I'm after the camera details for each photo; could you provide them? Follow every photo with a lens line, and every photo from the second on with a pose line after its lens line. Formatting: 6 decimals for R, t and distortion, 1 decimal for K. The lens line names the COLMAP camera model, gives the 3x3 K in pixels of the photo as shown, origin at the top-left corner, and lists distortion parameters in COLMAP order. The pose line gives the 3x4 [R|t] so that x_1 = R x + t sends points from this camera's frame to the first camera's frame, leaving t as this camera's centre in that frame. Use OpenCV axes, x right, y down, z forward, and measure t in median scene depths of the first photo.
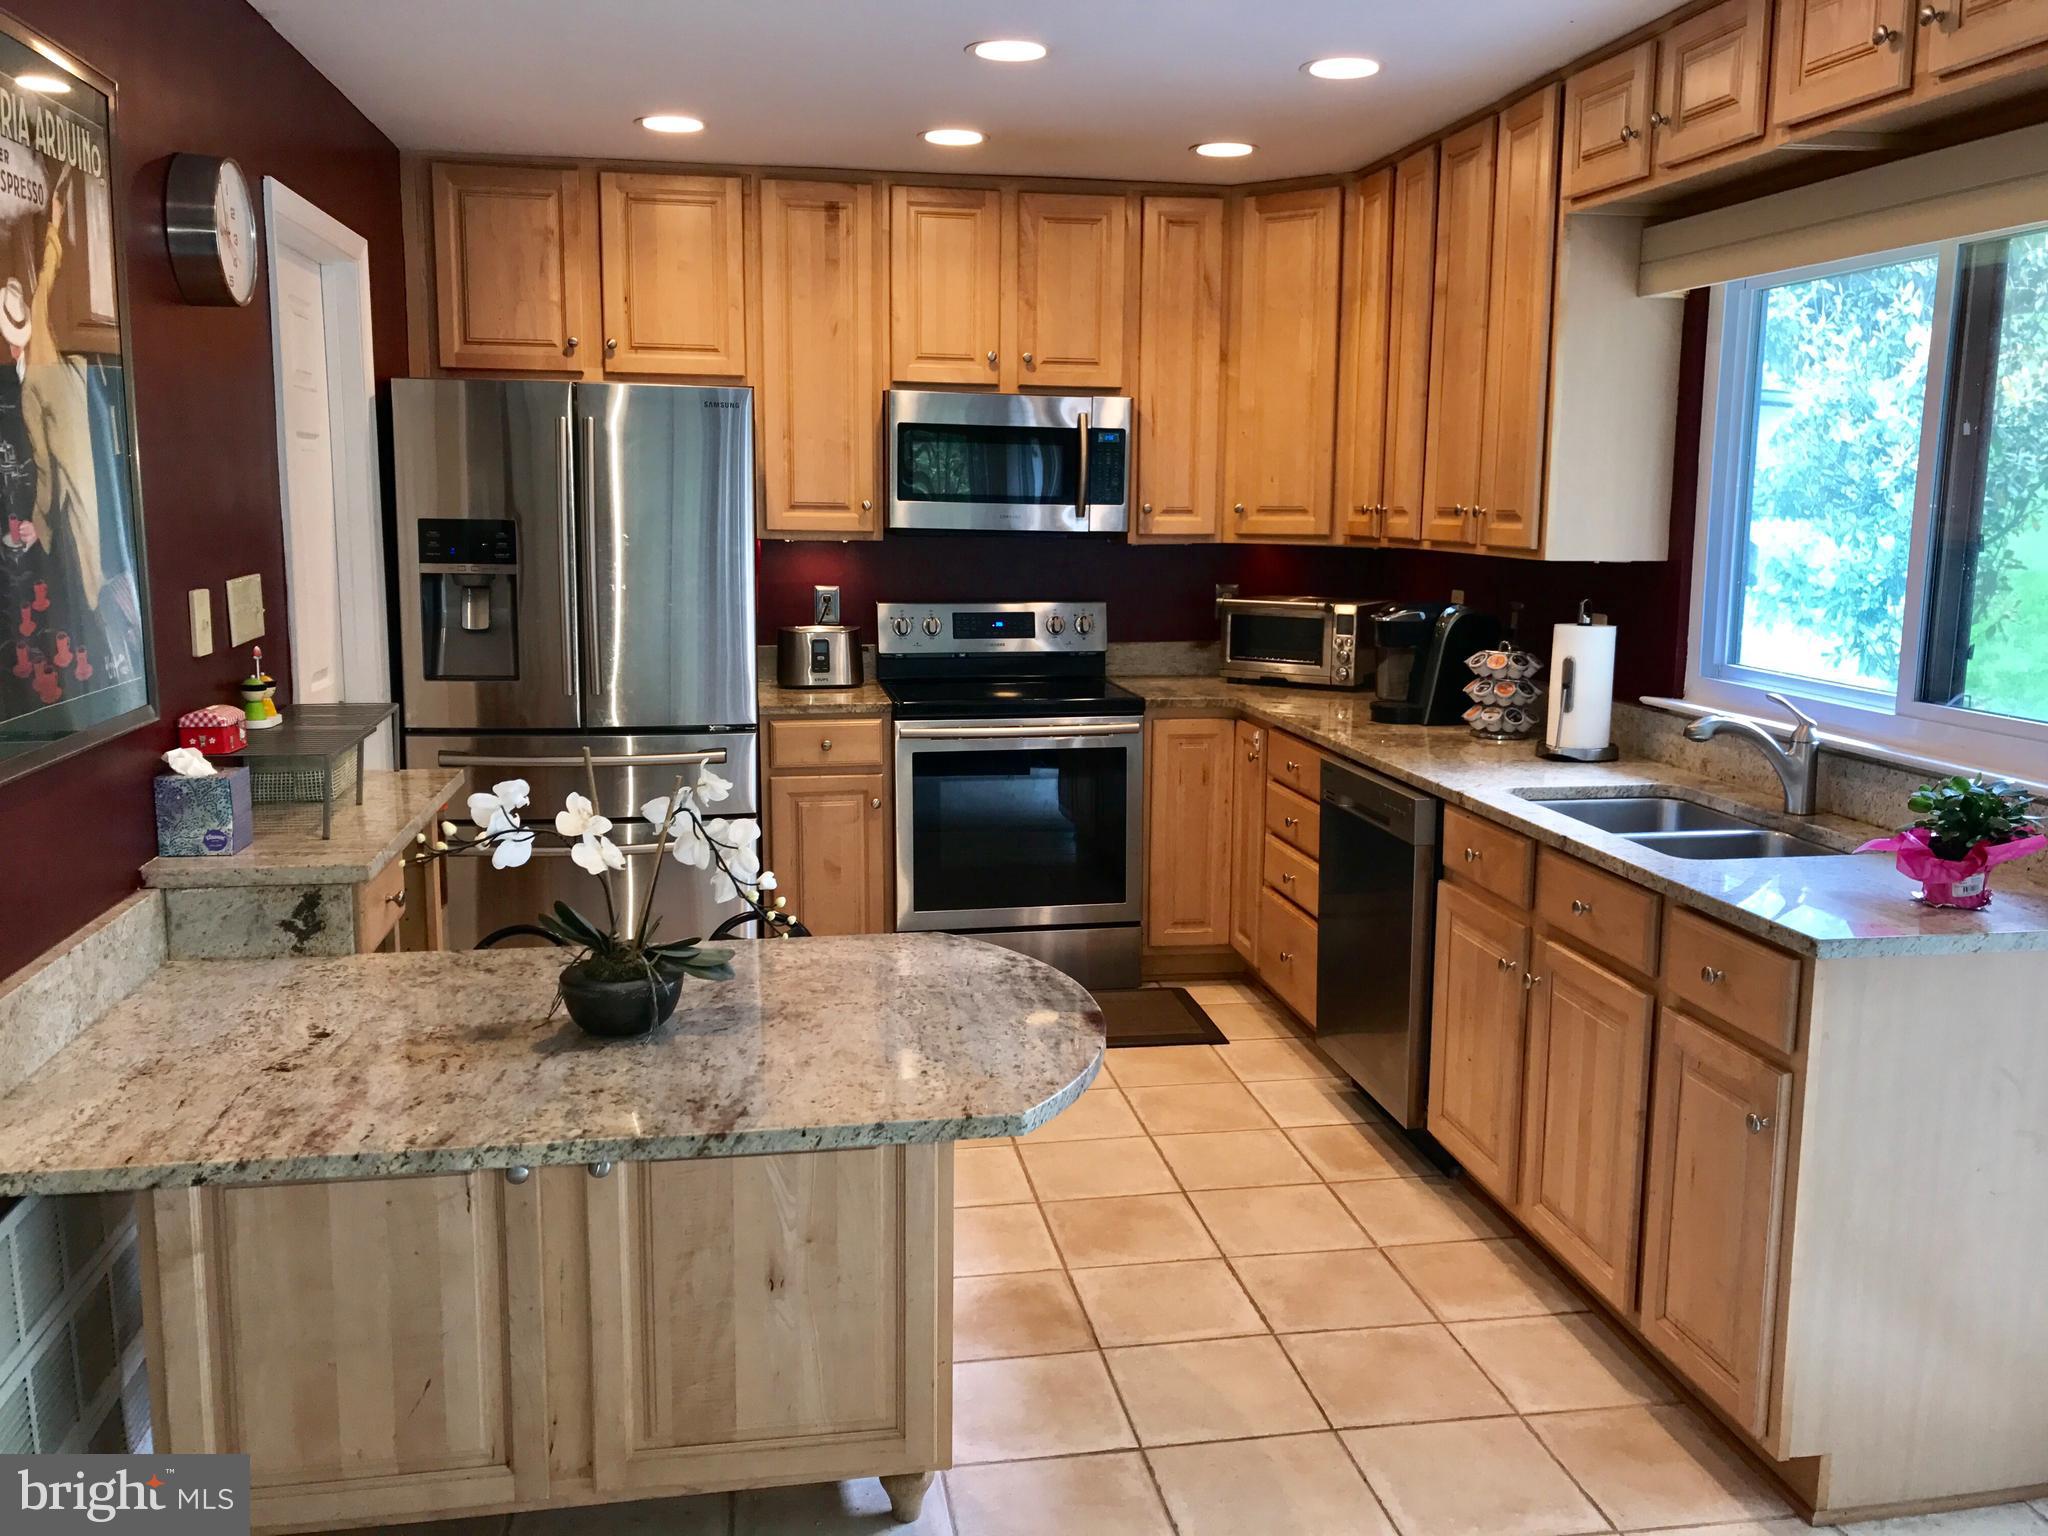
lens RADIAL K [[1683.4, 0, 1040.4], [0, 1683.4, 762.8], [0, 0, 1]] dist [0.041715, -0.075606]
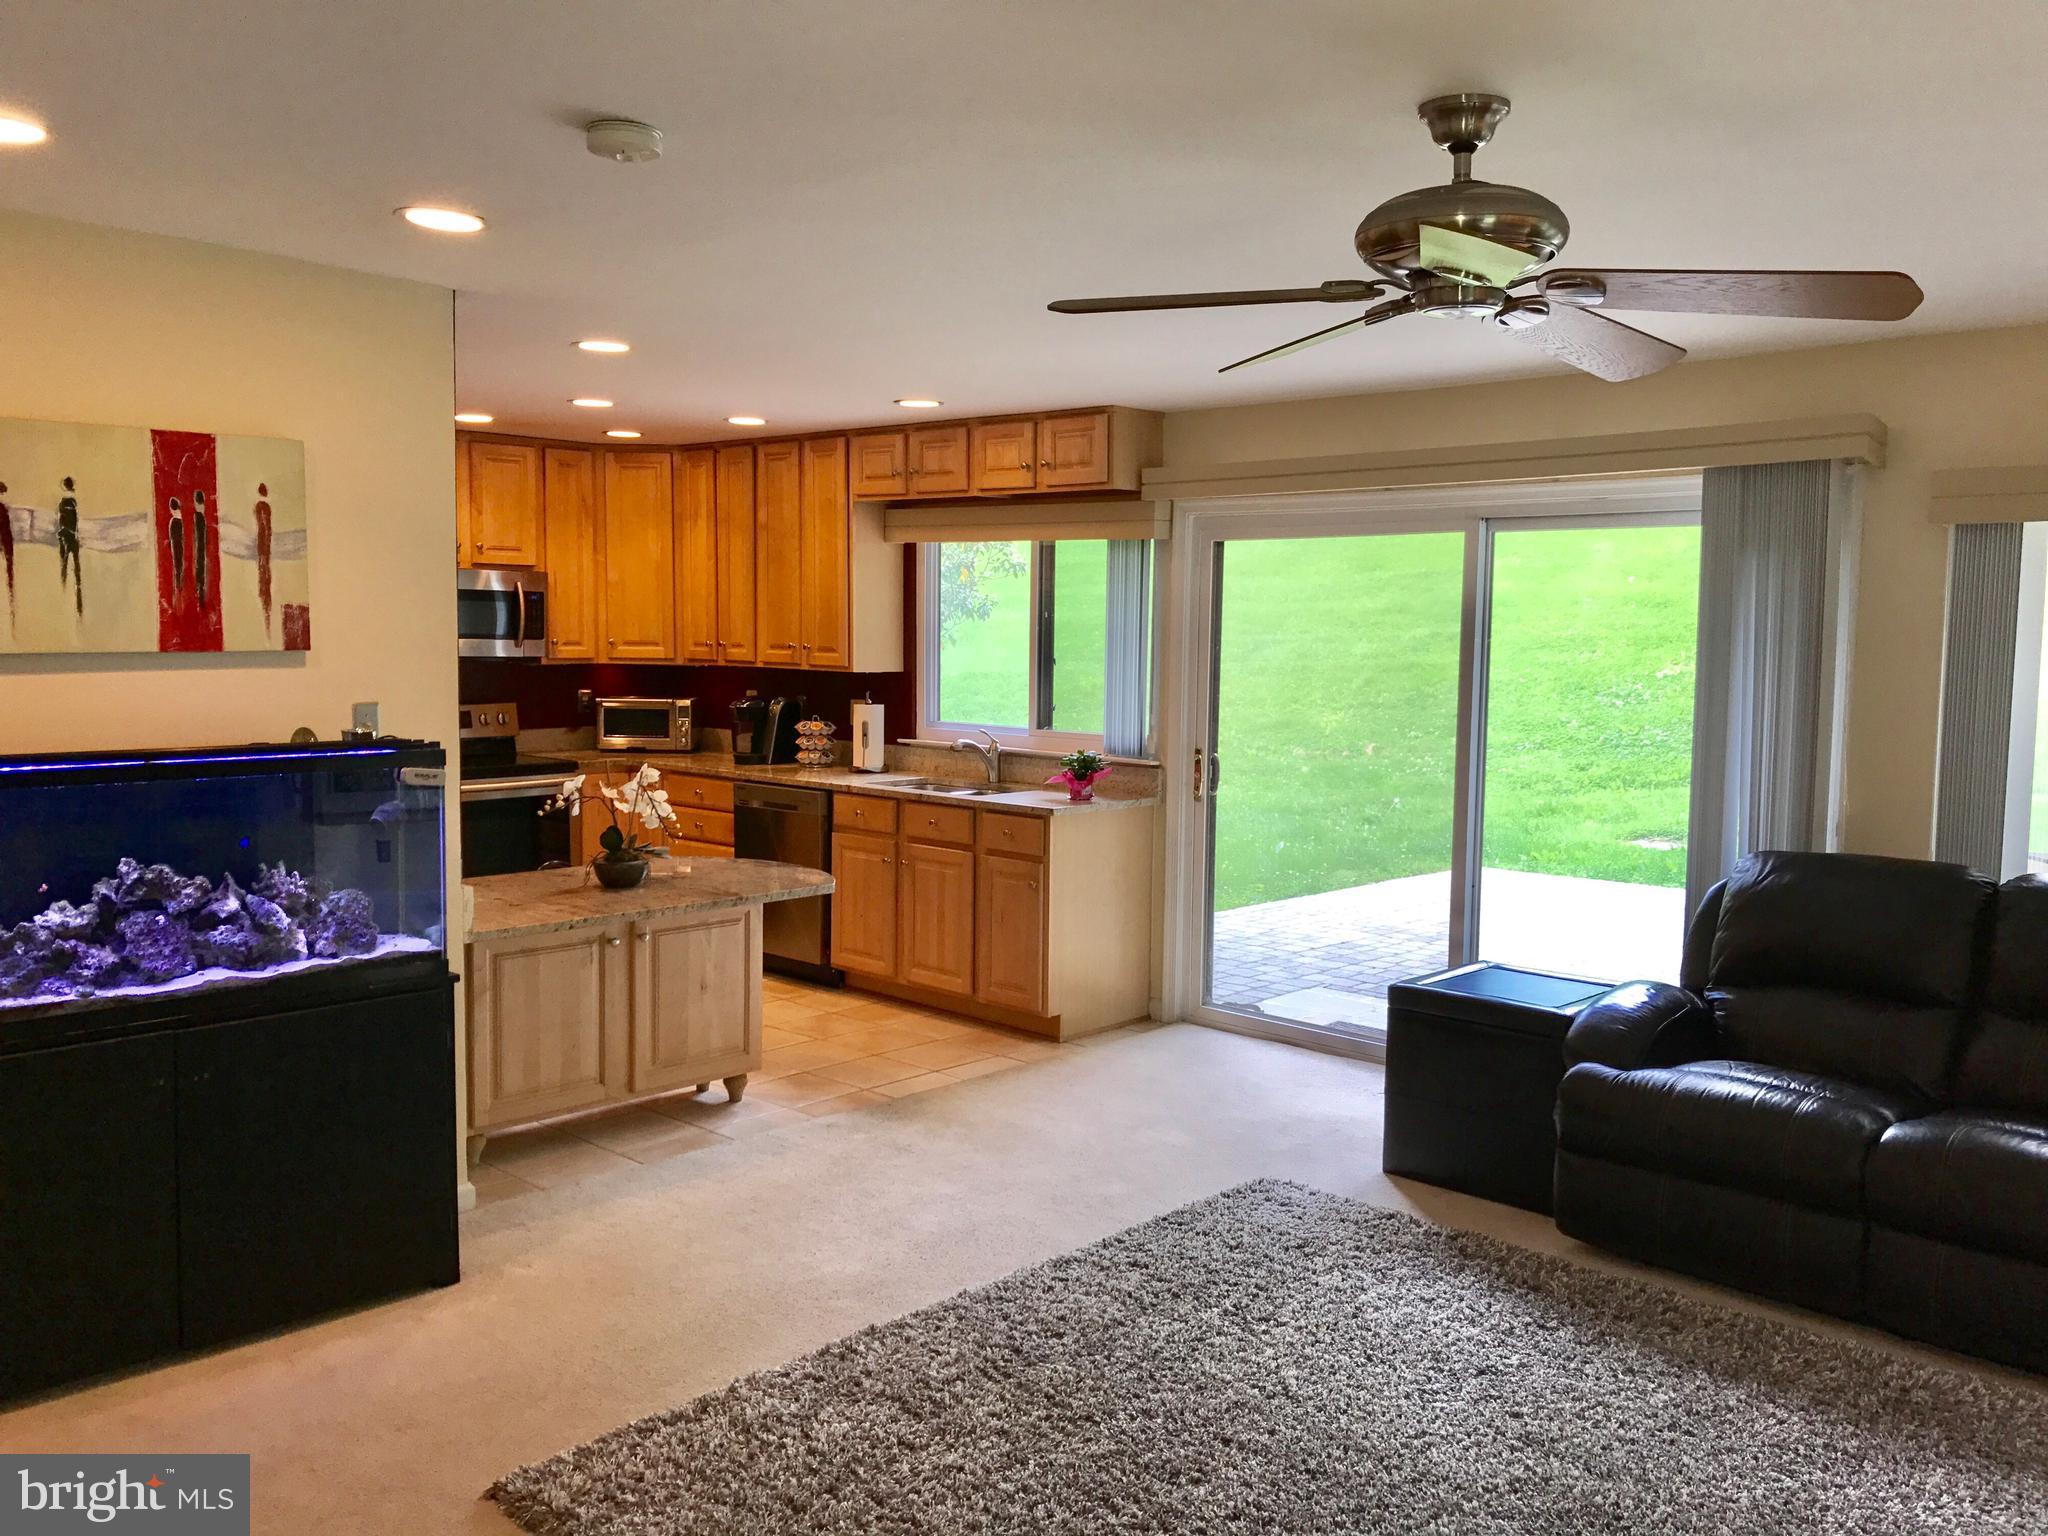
lens RADIAL K [[1683.4, 0, 1040.4], [0, 1683.4, 762.8], [0, 0, 1]] dist [0.041715, -0.075606]
pose [[0.804801, -0.045826, 0.591772, -0.600001], [0.084517, 0.995703, -0.037836, 0.068247], [-0.587496, 0.080465, 0.805217, -0.609711]]
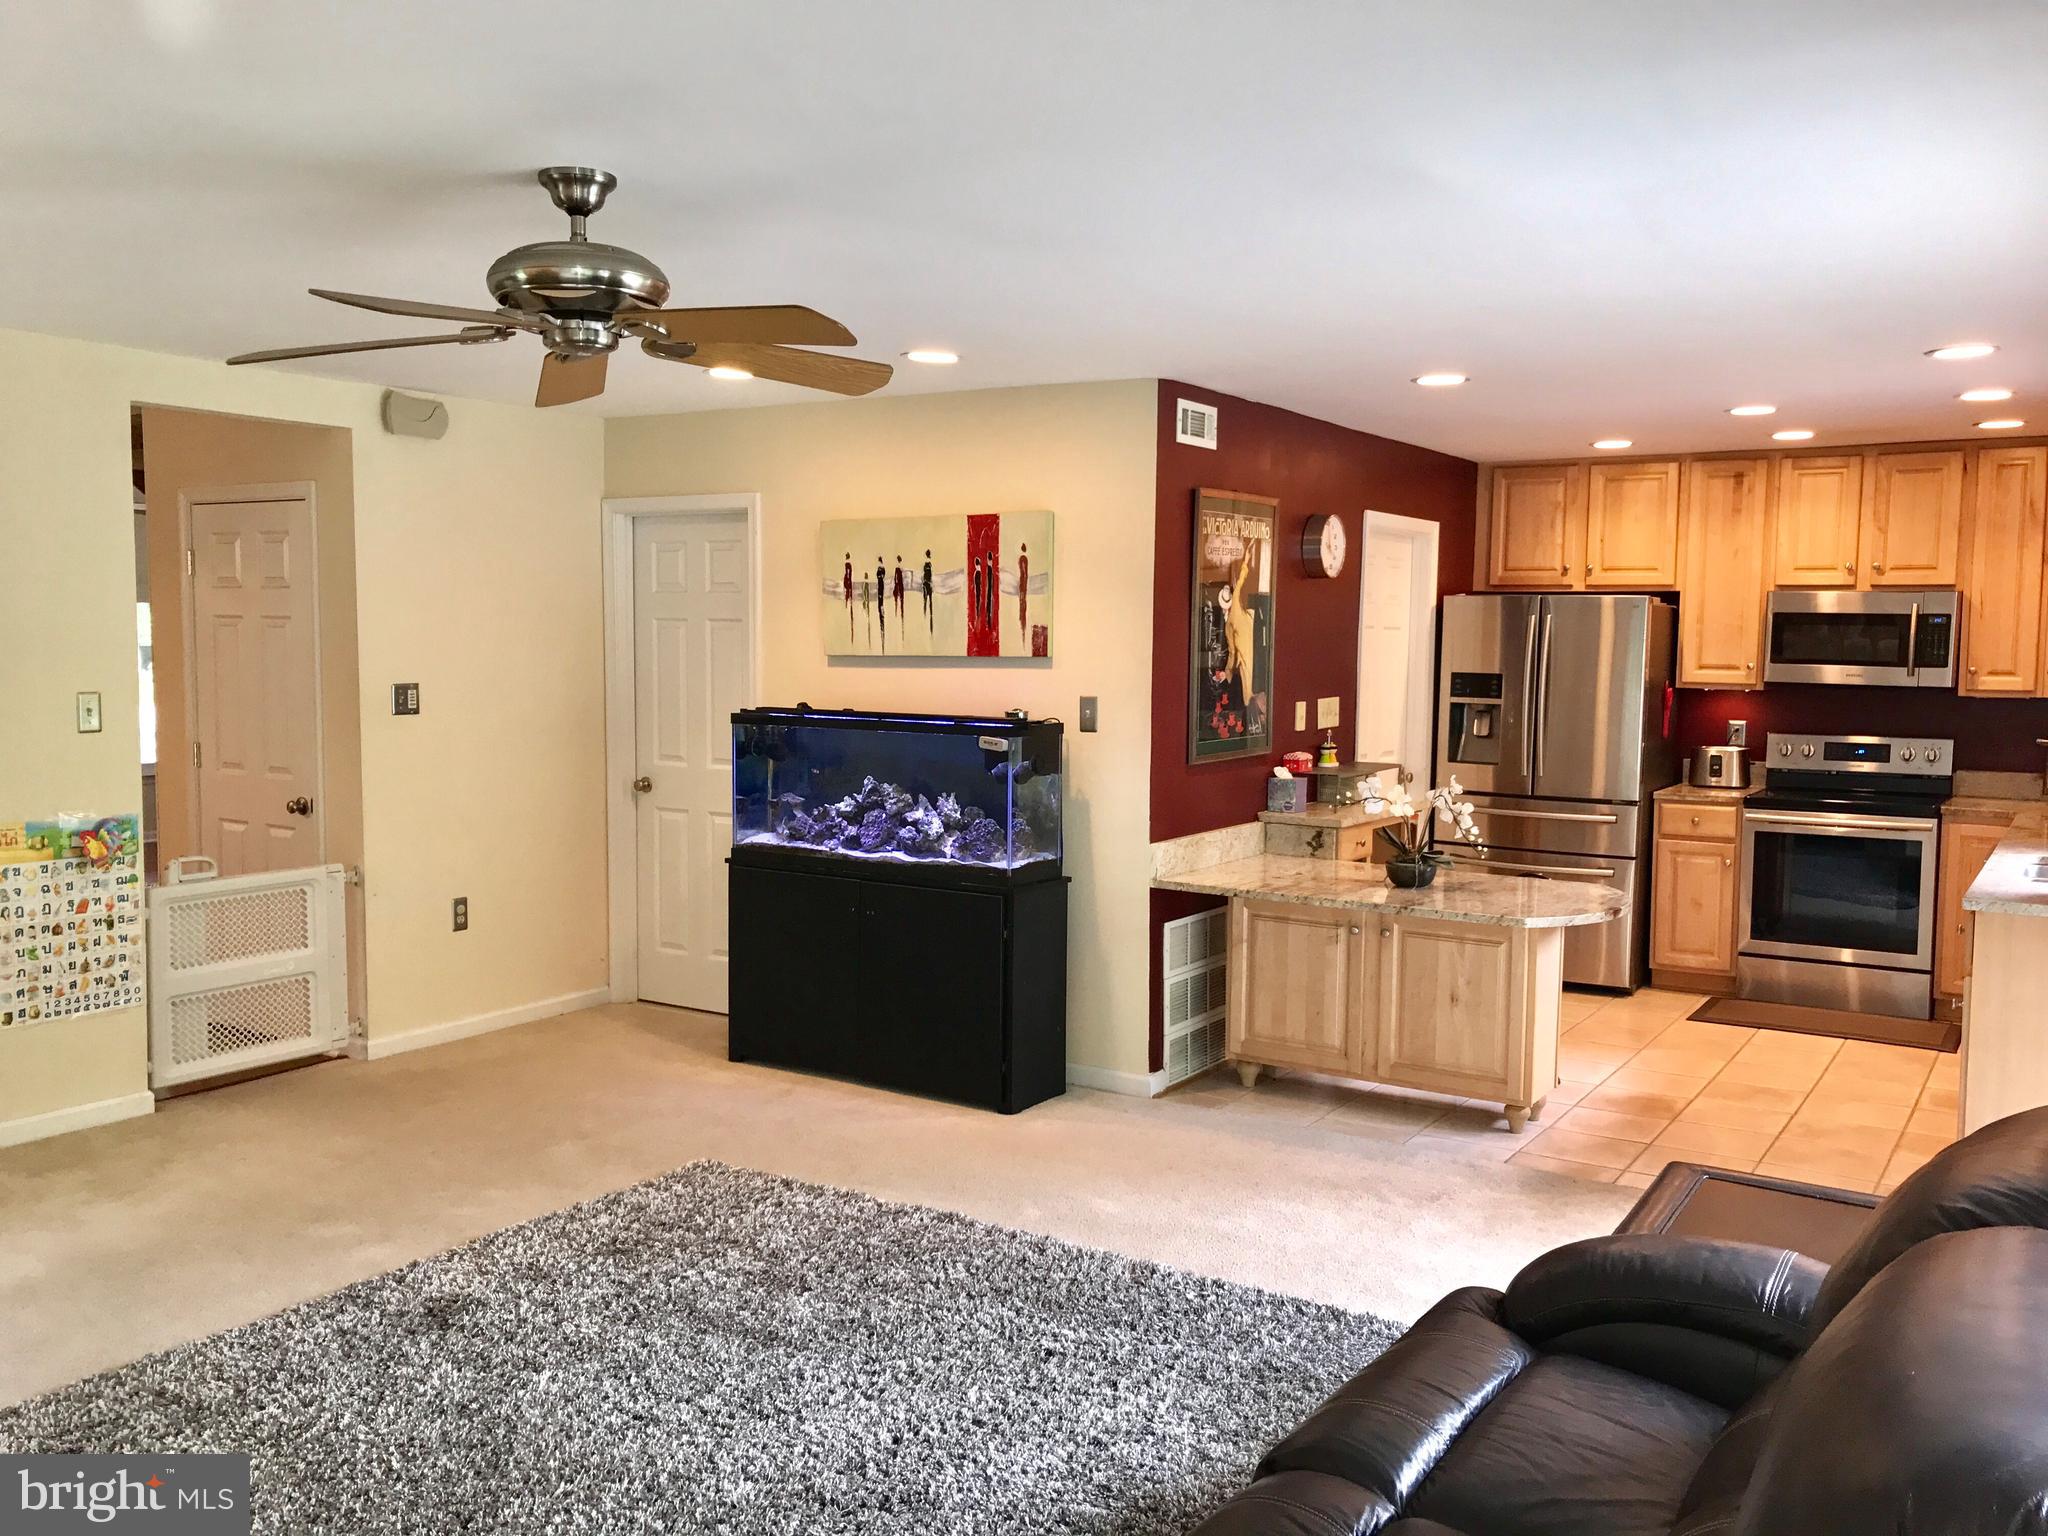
lens RADIAL K [[1644.2, 0, 1024.0], [0, 1644.2, 768.0], [0, 0, 1]] dist [0.066538, -0.000841]
pose [[0.733238, 0.054913, -0.677751, 0.496087], [-0.112097, 0.992858, -0.040831, 0.079619], [0.670669, 0.105913, 0.734157, -0.586117]]
